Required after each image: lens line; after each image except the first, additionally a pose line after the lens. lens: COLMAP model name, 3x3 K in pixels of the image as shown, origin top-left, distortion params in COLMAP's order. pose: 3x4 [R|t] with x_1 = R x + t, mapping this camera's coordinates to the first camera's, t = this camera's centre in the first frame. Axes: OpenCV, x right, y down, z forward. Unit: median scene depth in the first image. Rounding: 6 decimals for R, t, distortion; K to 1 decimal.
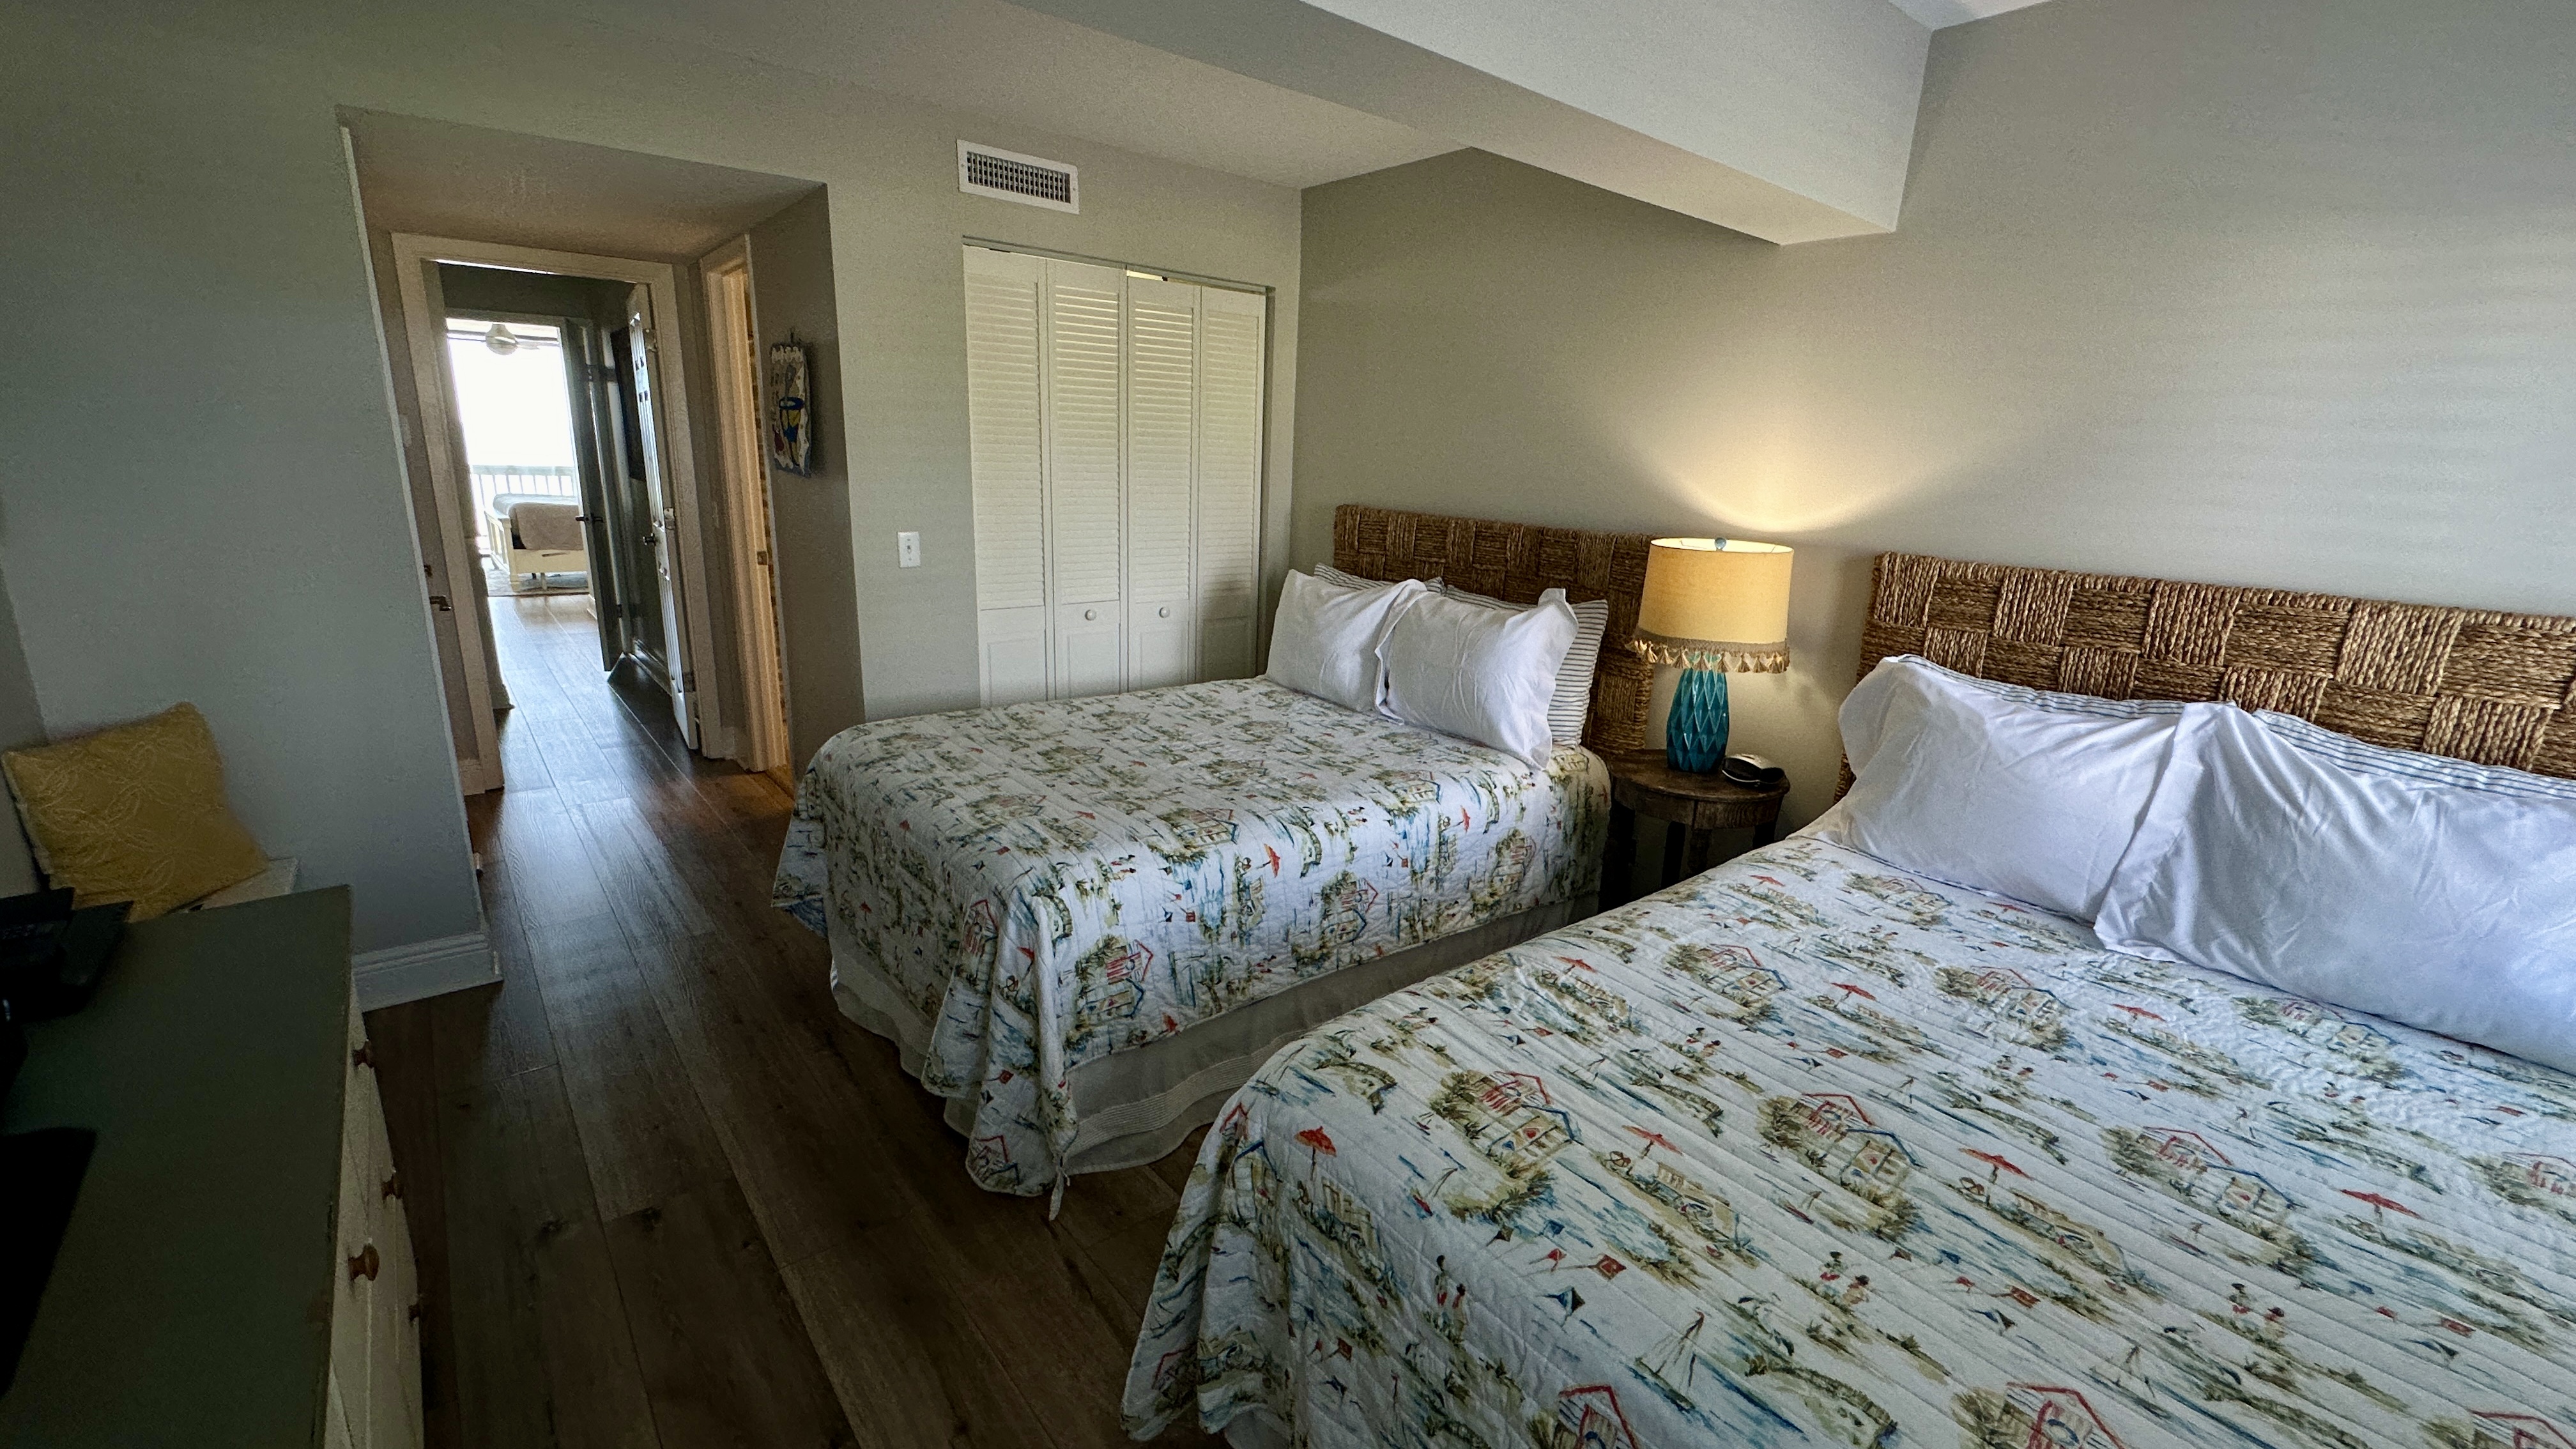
lens RADIAL K [[1030.7, 0, 1289.6], [0, 1030.7, 718.5], [0, 0, 1]] dist [0.001262, -0.000584]
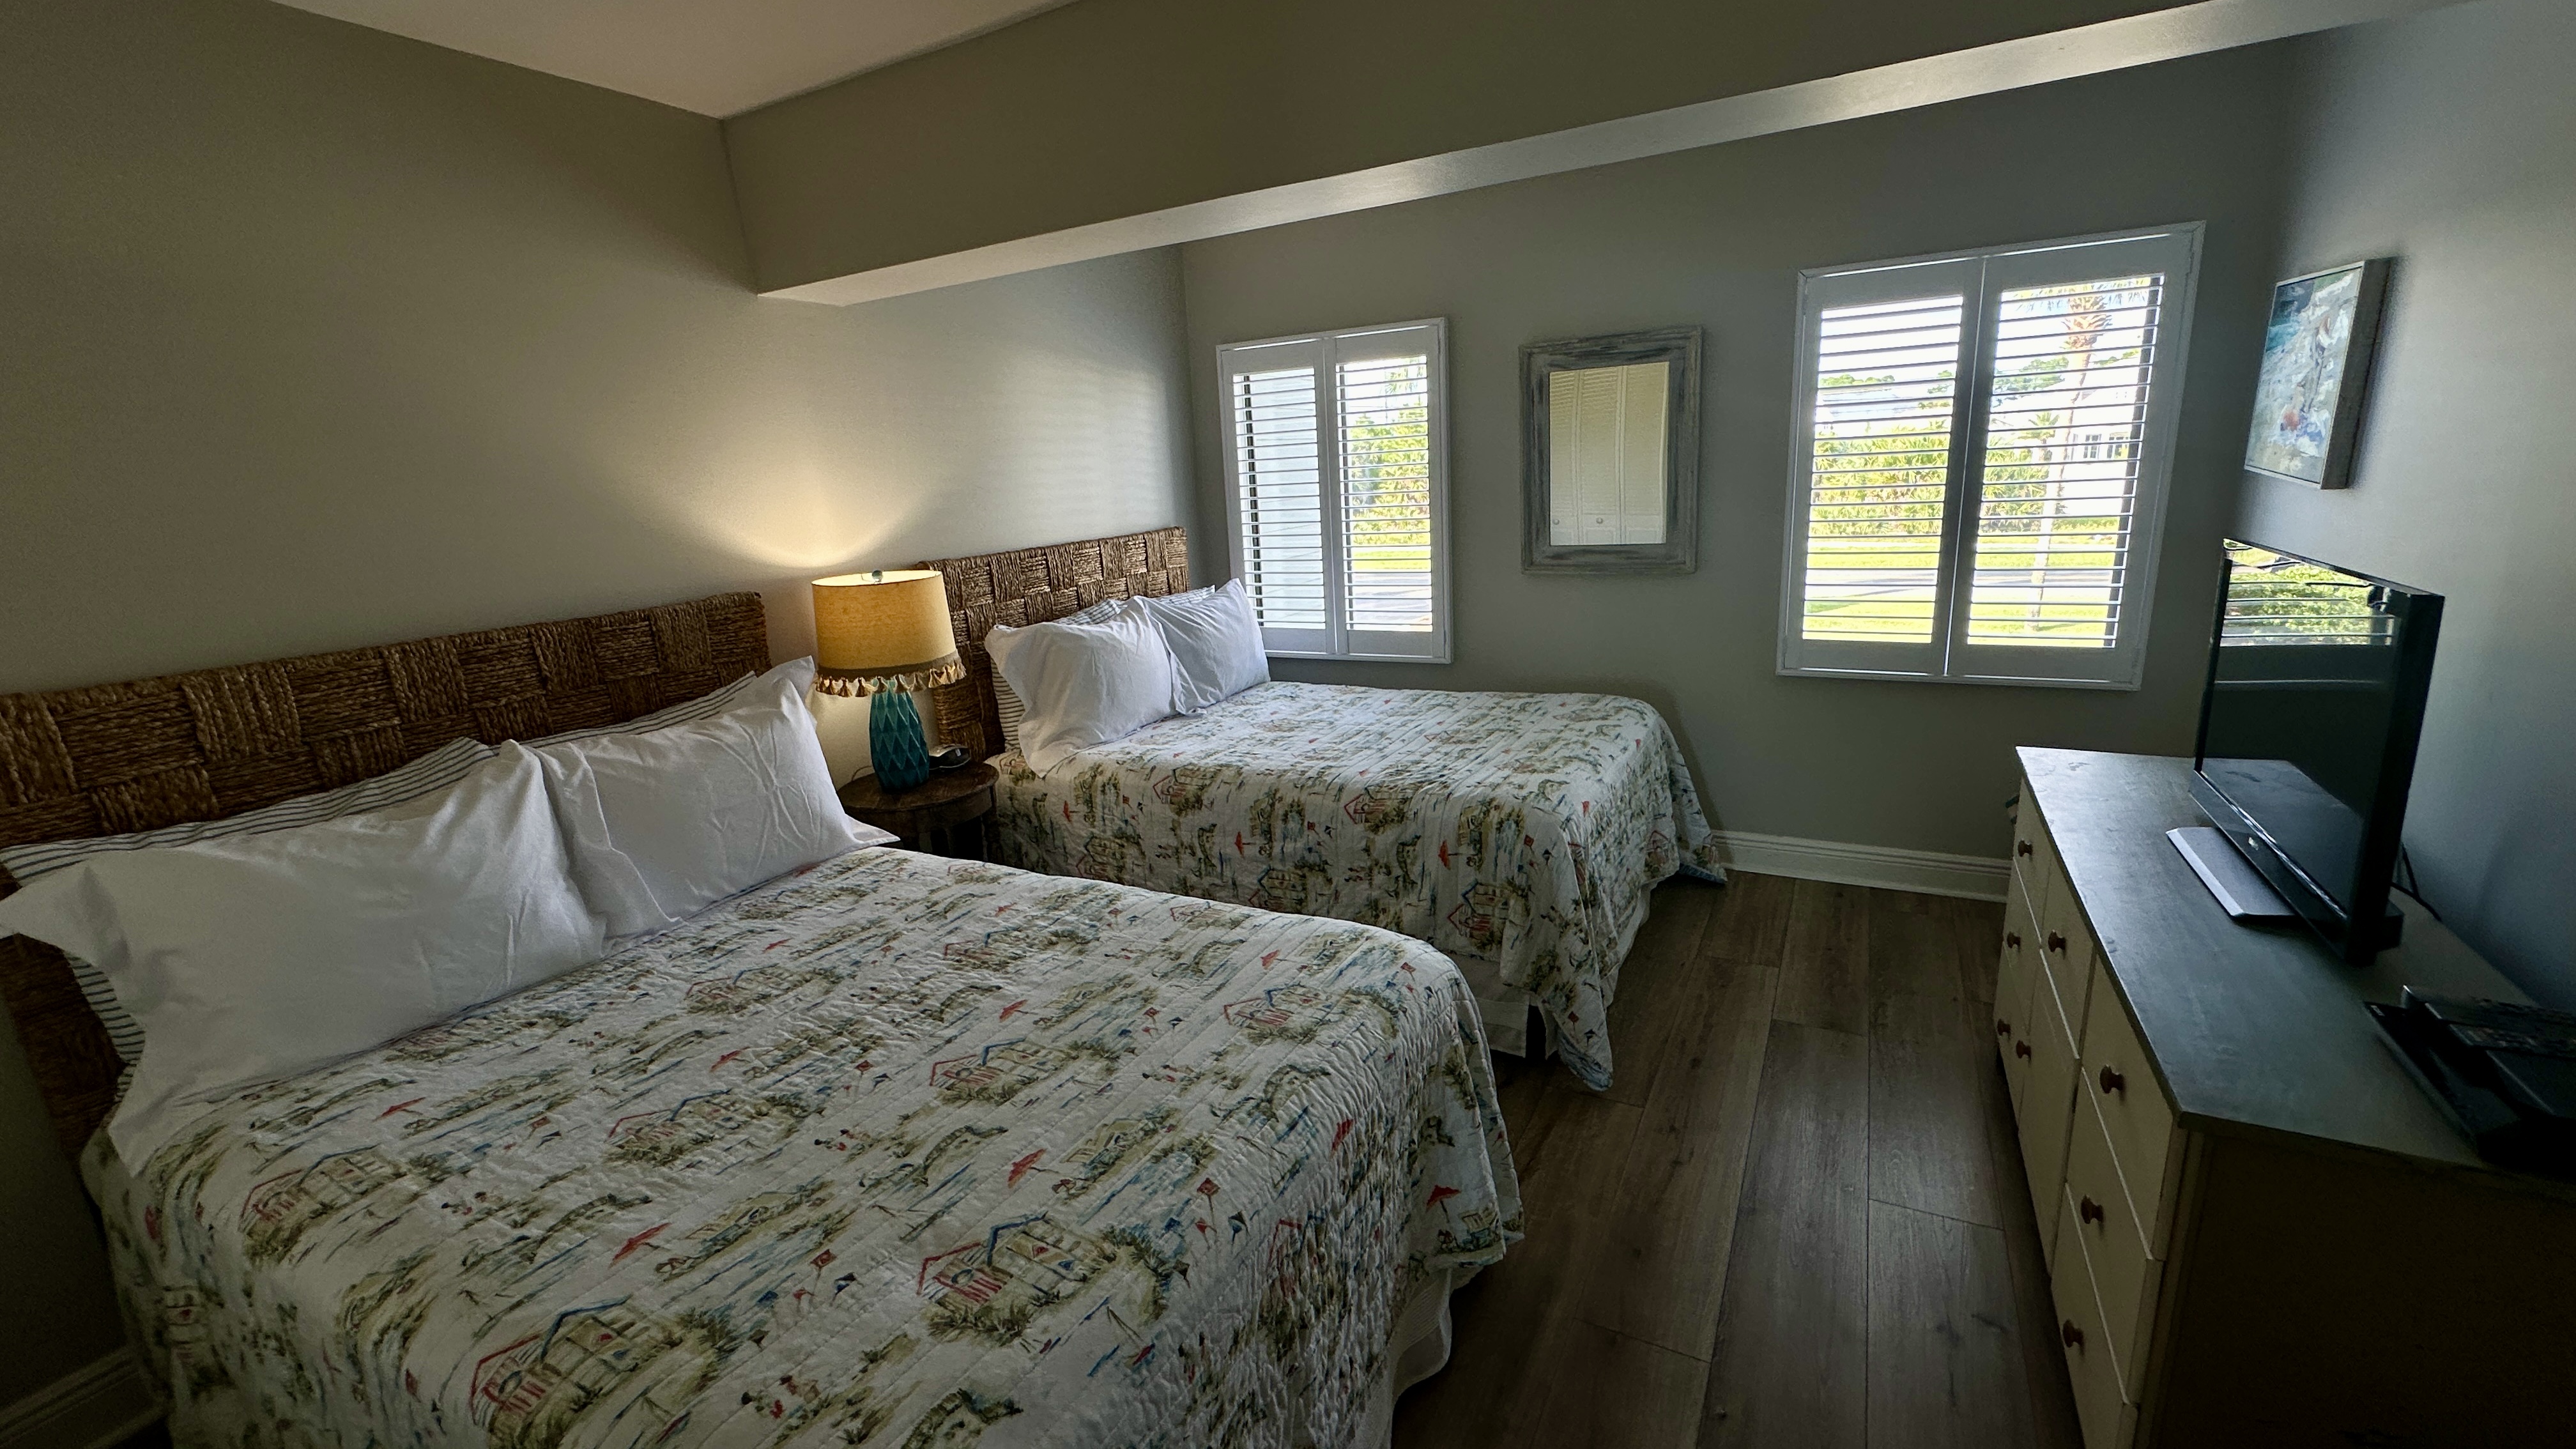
lens RADIAL K [[1030.7, 0, 1292.3], [0, 1030.7, 726.5], [0, 0, 1]] dist [0.001262, -0.000584]
pose [[-0.364622, -0.245082, 0.898324, -0.748186], [0.277559, 0.892278, 0.356091, -0.294734], [-0.888826, 0.379177, -0.257320, 0.961458]]
